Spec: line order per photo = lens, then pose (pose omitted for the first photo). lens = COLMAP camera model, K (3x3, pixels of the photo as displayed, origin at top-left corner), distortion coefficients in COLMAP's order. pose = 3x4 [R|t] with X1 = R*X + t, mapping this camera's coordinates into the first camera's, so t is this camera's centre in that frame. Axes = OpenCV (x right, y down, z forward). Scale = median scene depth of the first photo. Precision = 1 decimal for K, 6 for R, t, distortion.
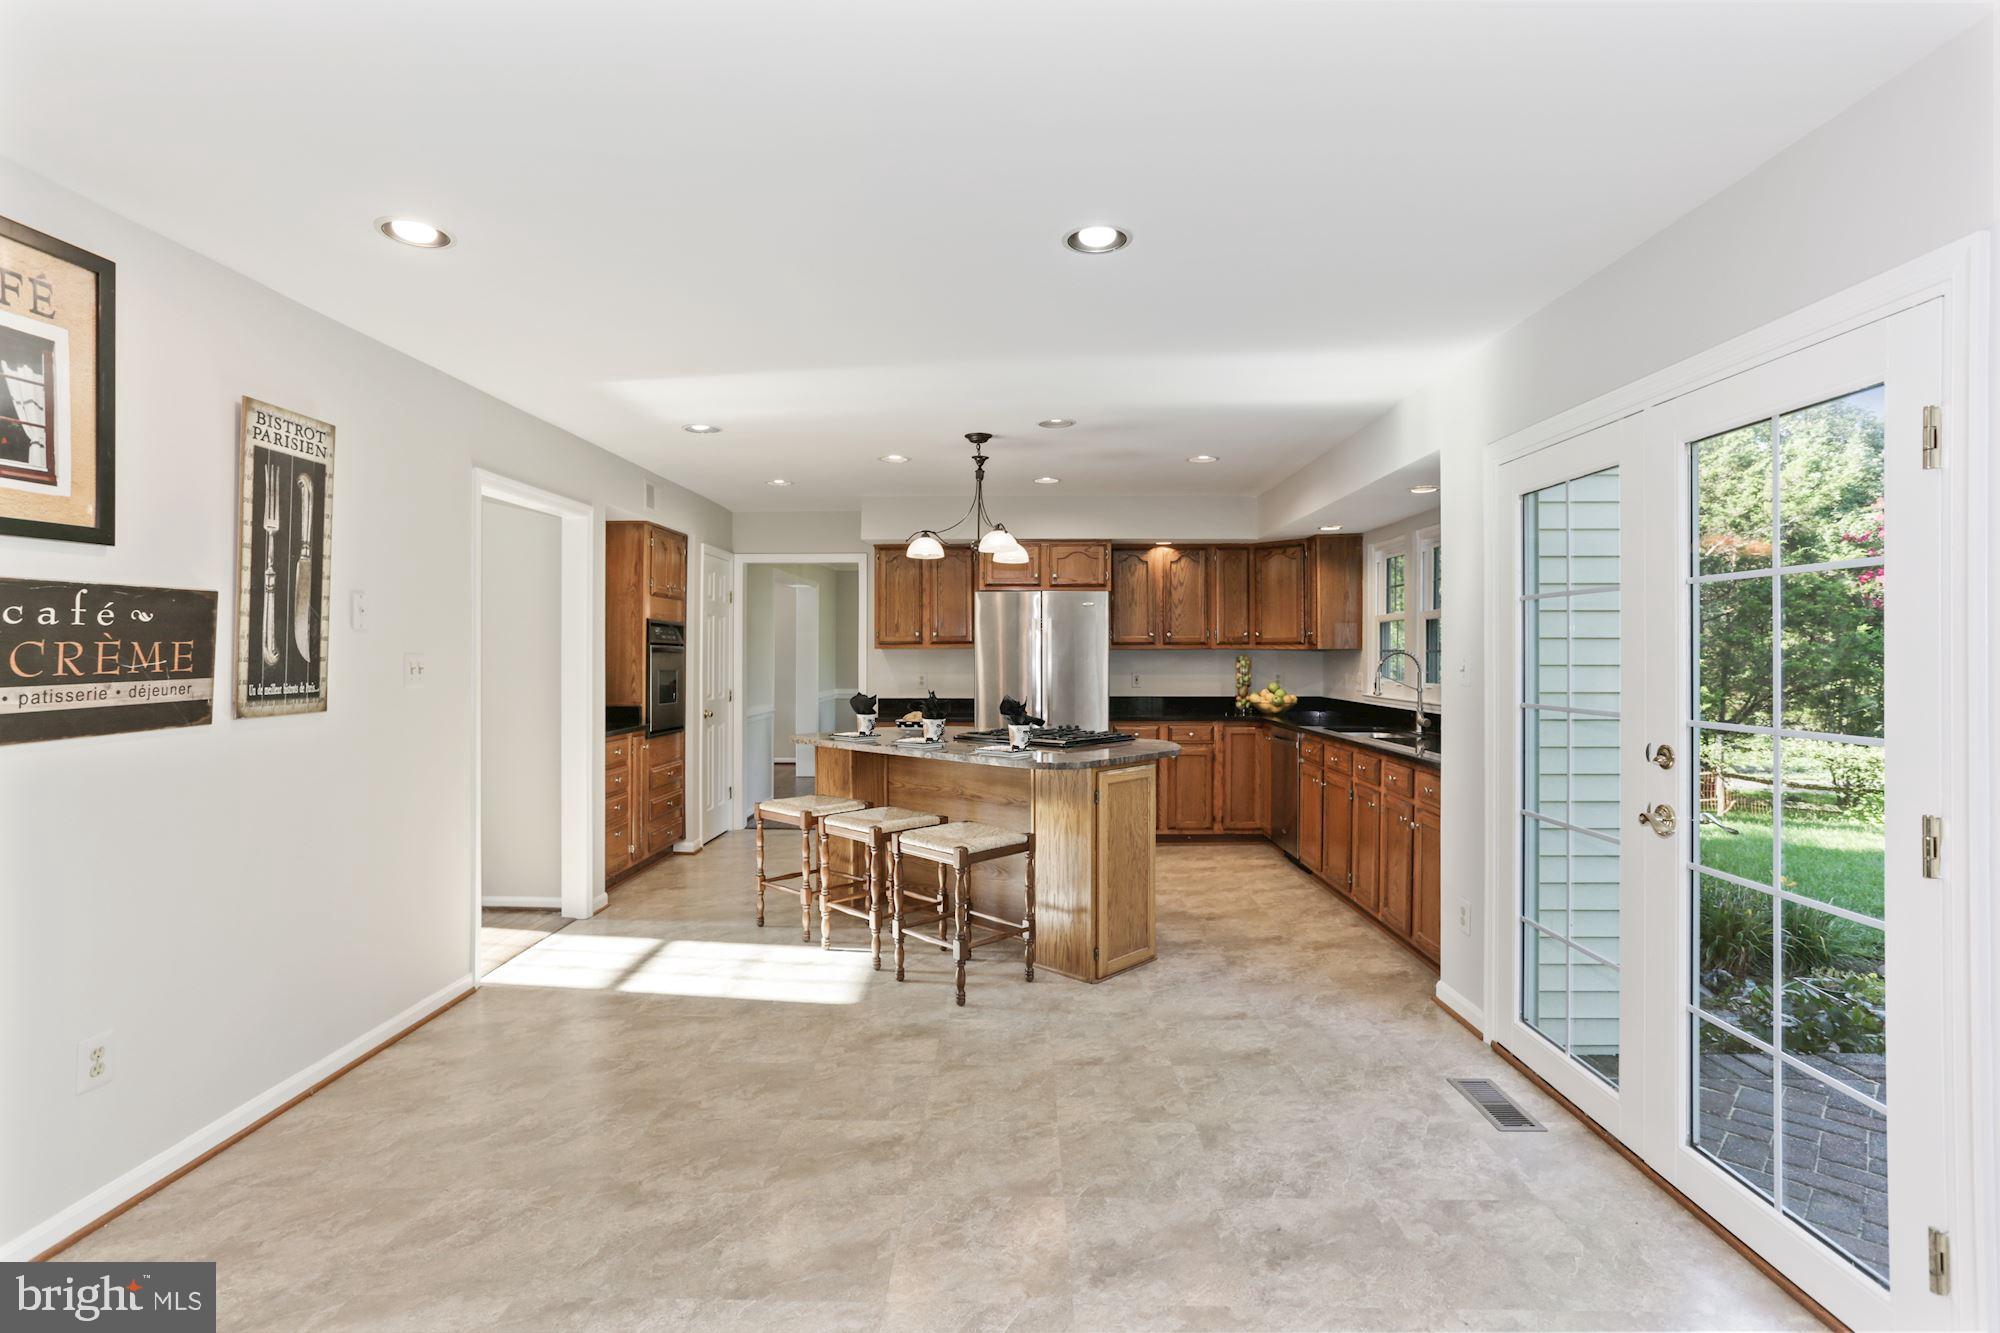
lens RADIAL K [[969.1, 0, 993.5], [0, 969.1, 654.1], [0, 0, 1]] dist [-0.060699, 0.041215]
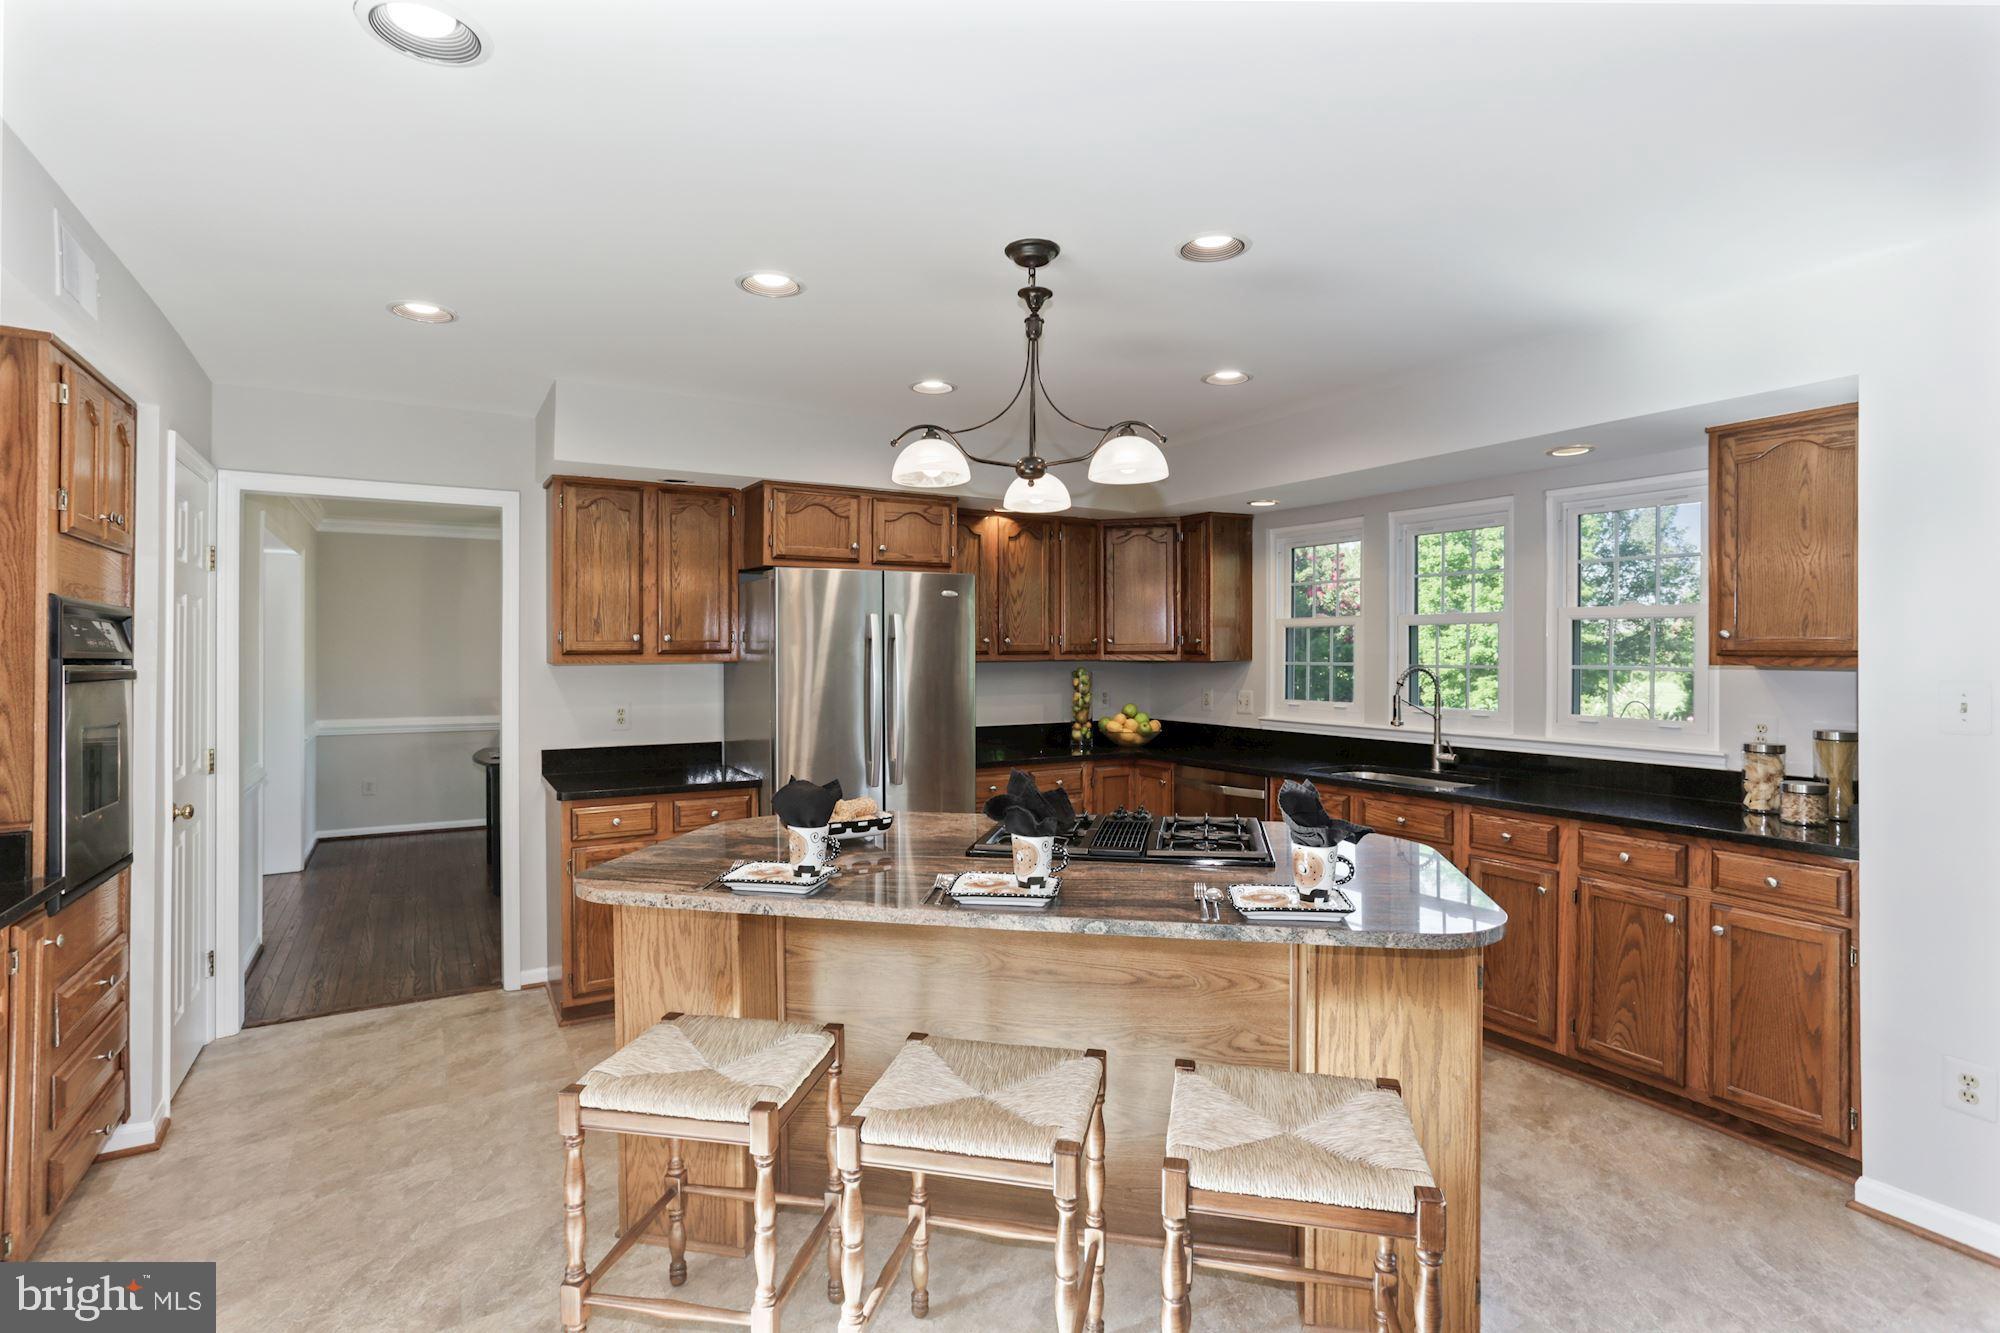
lens RADIAL K [[969.1, 0, 993.5], [0, 969.1, 654.1], [0, 0, 1]] dist [-0.060699, 0.041215]
pose [[0.843280, -0.002526, 0.537469, -0.263653], [0.001966, 0.999997, 0.001615, -0.014455], [-0.537471, -0.000306, 0.843282, 0.517995]]
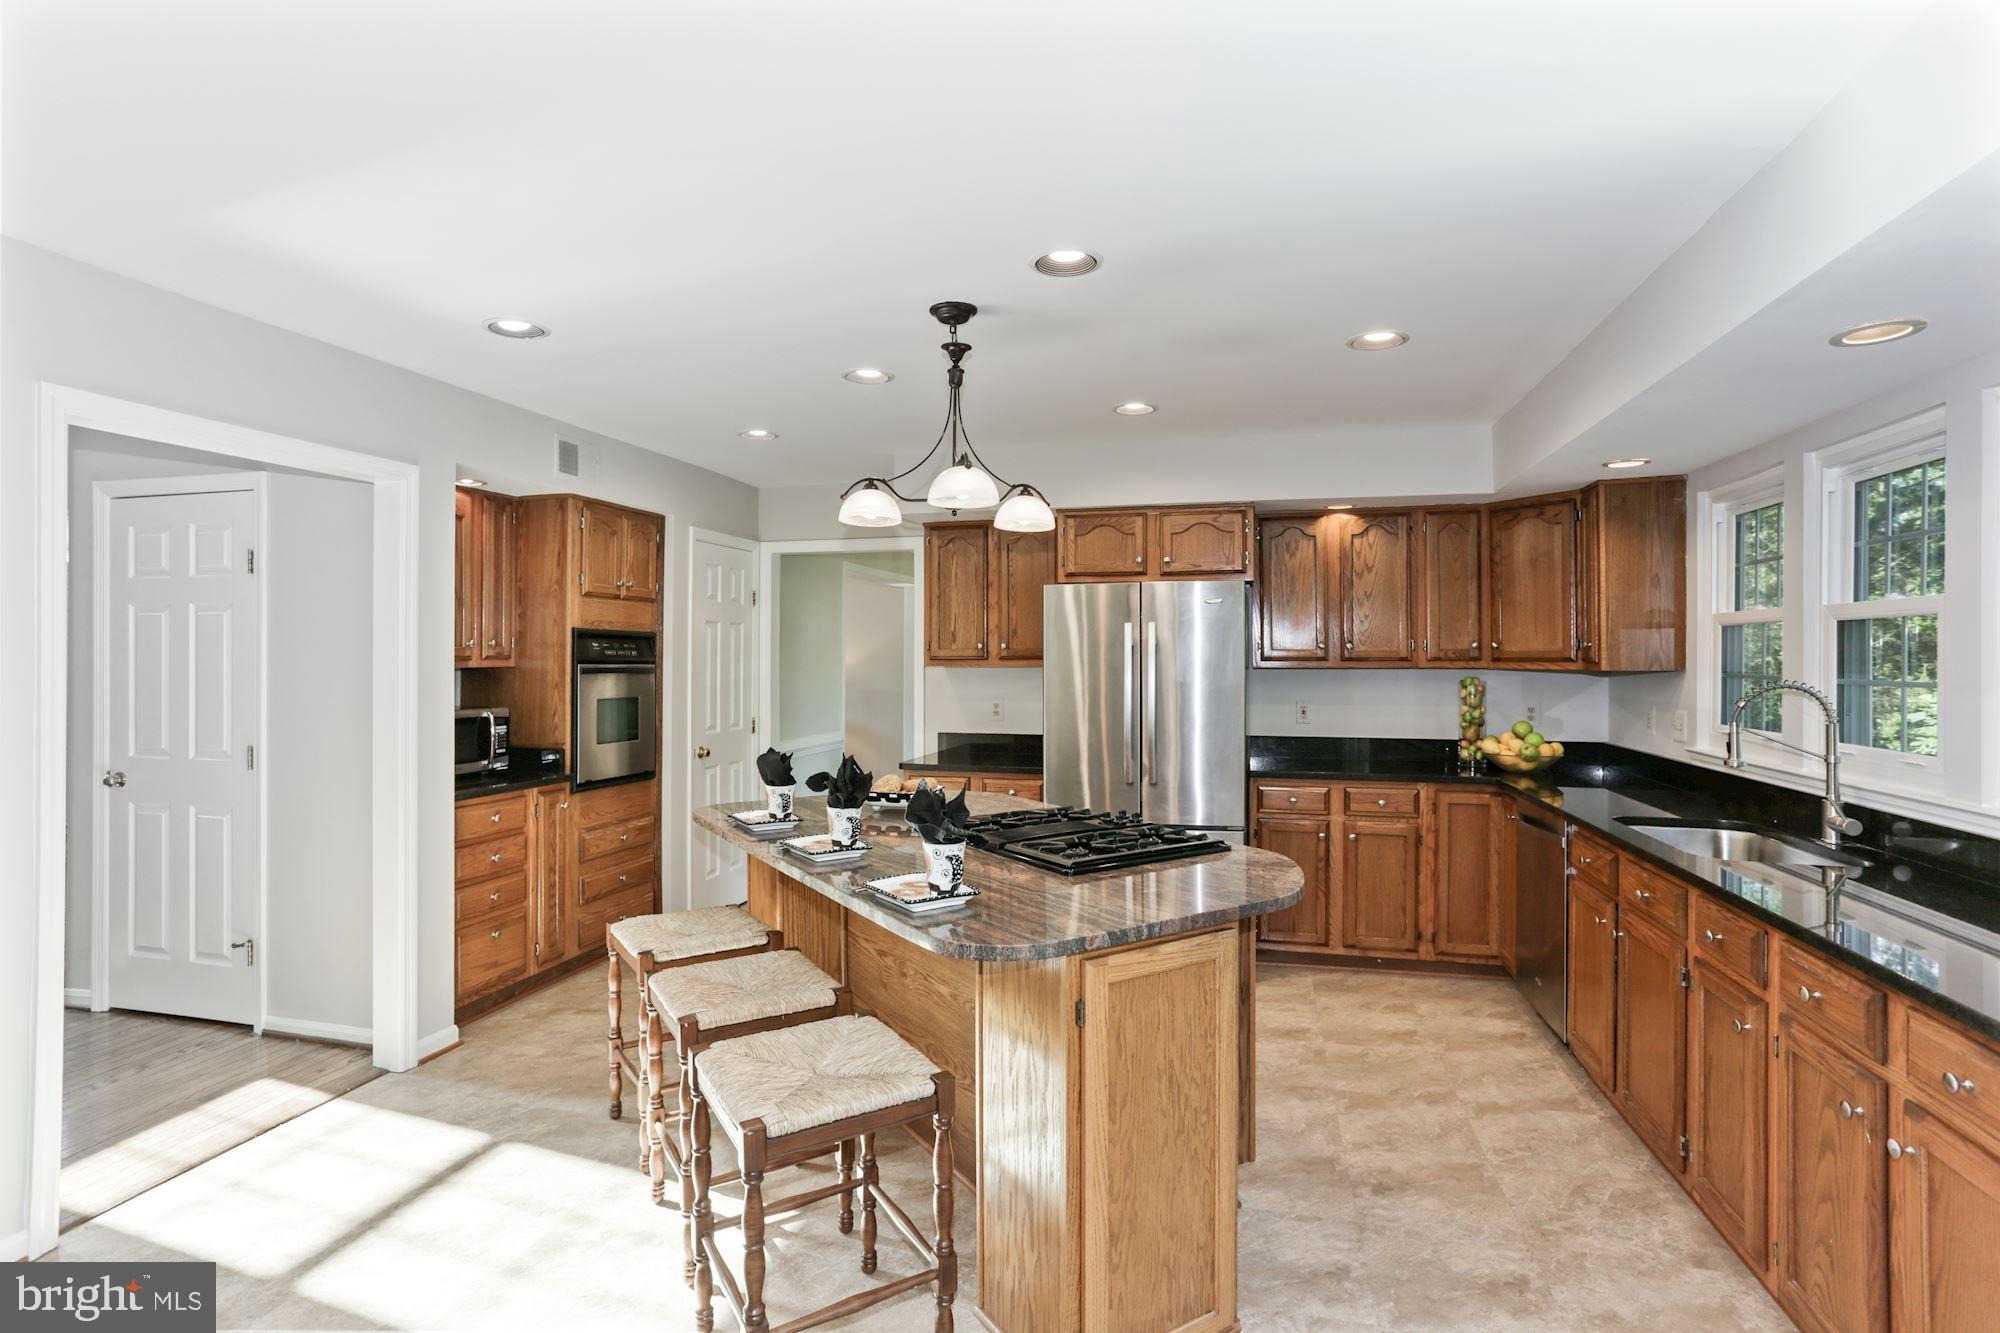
lens RADIAL K [[969.1, 0, 993.5], [0, 969.1, 654.1], [0, 0, 1]] dist [-0.060699, 0.041215]
pose [[0.972831, -0.000822, -0.231515, 0.123513], [0.000014, 0.999994, -0.003496, -0.015629], [0.231517, 0.003398, 0.972825, 0.391412]]
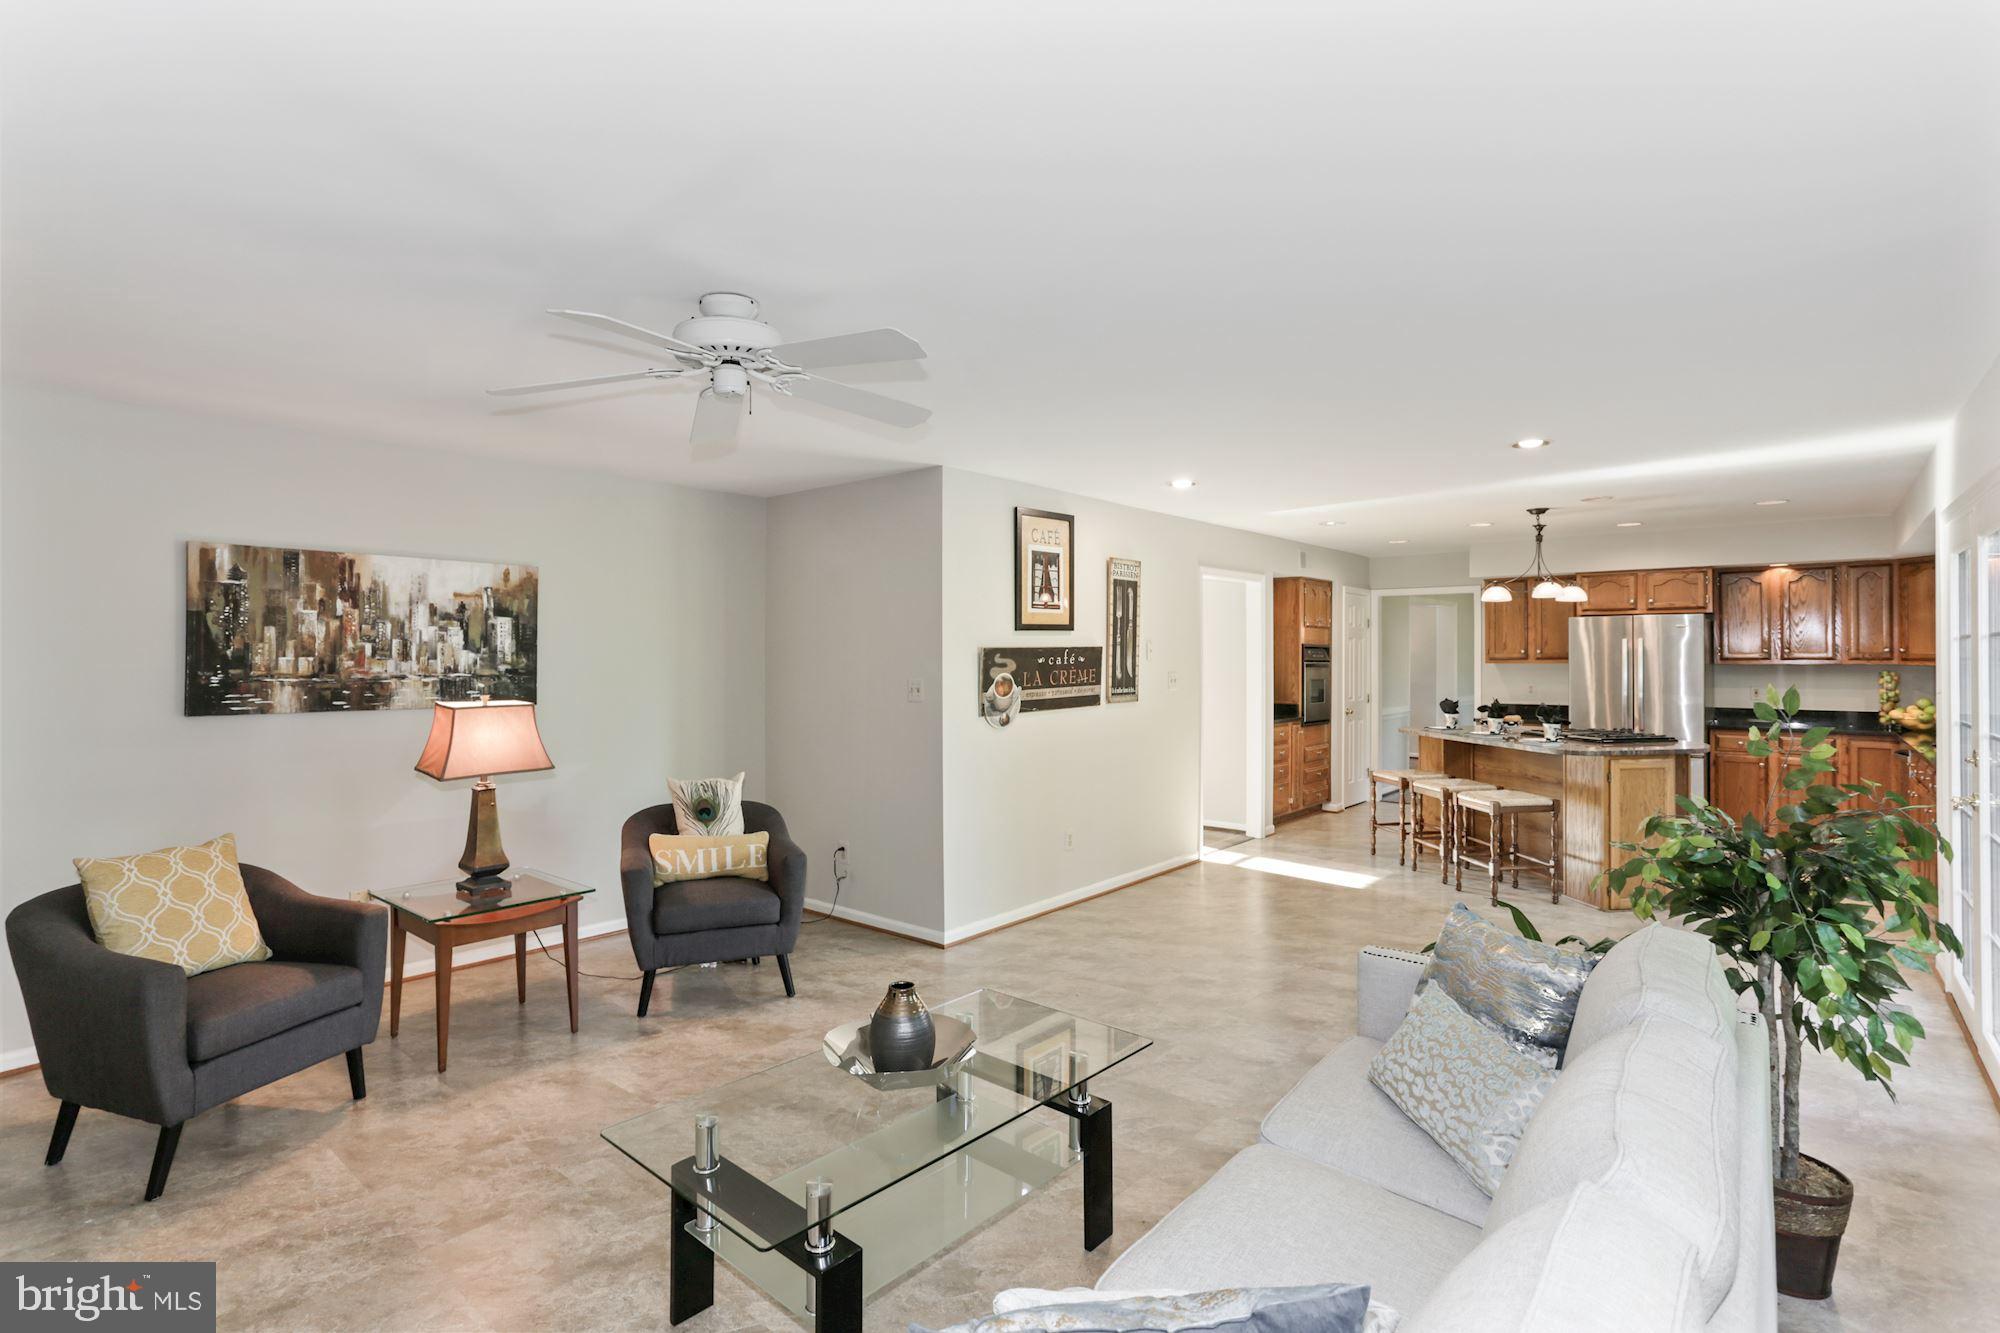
lens RADIAL K [[969.1, 0, 993.5], [0, 969.1, 654.1], [0, 0, 1]] dist [-0.060699, 0.041215]
pose [[0.779111, -0.002806, -0.626880, 0.197005], [0.001921, 0.999996, -0.002088, -0.020385], [0.626883, 0.000422, 0.779113, -0.444476]]
